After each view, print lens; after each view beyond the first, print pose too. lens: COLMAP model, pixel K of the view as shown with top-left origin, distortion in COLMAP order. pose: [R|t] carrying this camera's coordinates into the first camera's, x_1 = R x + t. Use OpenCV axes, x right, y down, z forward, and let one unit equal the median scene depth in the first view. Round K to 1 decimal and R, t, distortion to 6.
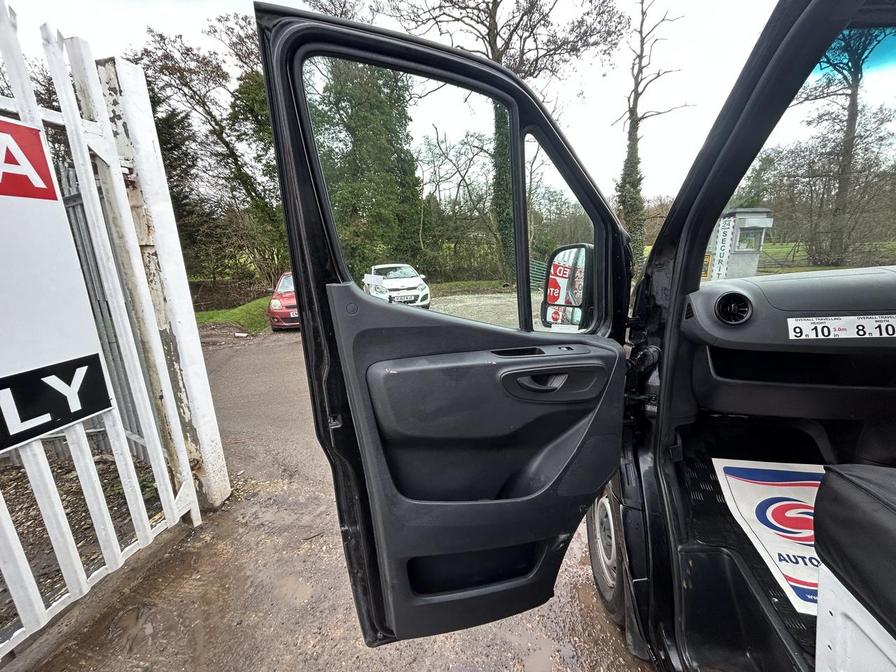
lens RADIAL K [[361.7, 0, 451.5], [0, 361.7, 335.3], [0, 0, 1]] dist [0.001317, -0.000117]
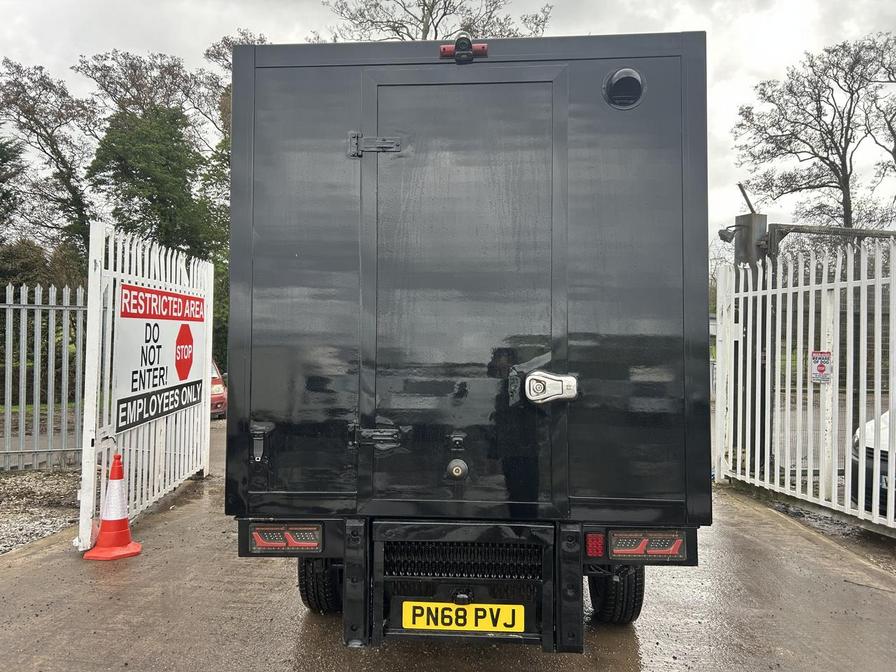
lens RADIAL K [[688.0, 0, 440.7], [0, 688.0, 342.7], [0, 0, 1]] dist [0.047118, -0.002728]
pose [[0.991986, 0.054349, 0.114058, -0.002366], [-0.027538, 0.974054, -0.224634, 0.107715], [-0.123307, 0.219693, 0.967745, -0.509631]]
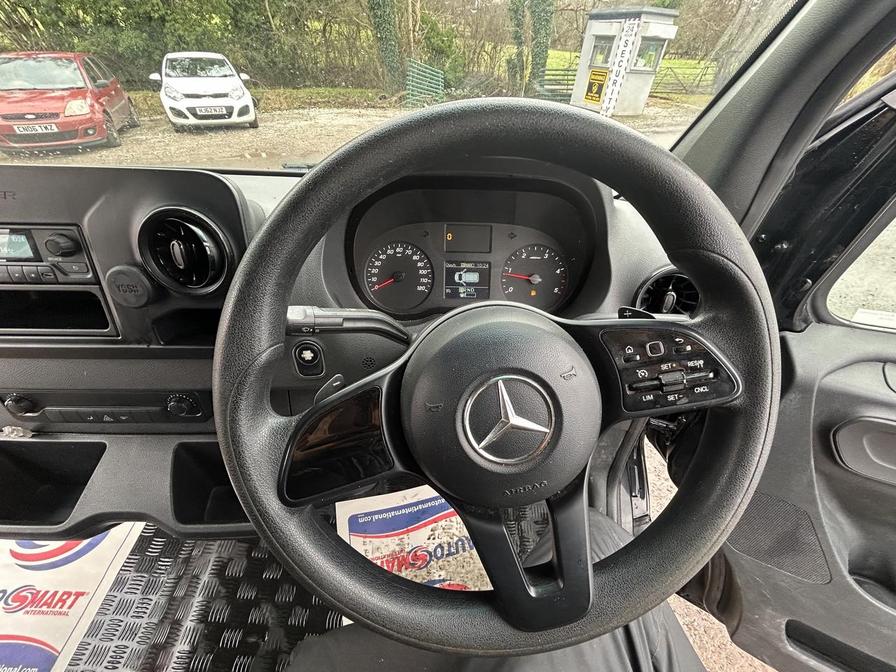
lens RADIAL K [[361.7, 0, 445.2], [0, 361.7, 339.4], [0, 0, 1]] dist [0.001317, -0.000117]
pose [[0.982683, -0.052007, 0.177847, 0.138046], [-0.032116, 0.897472, 0.439900, -0.014594], [-0.182490, -0.437994, 0.880261, 0.019828]]
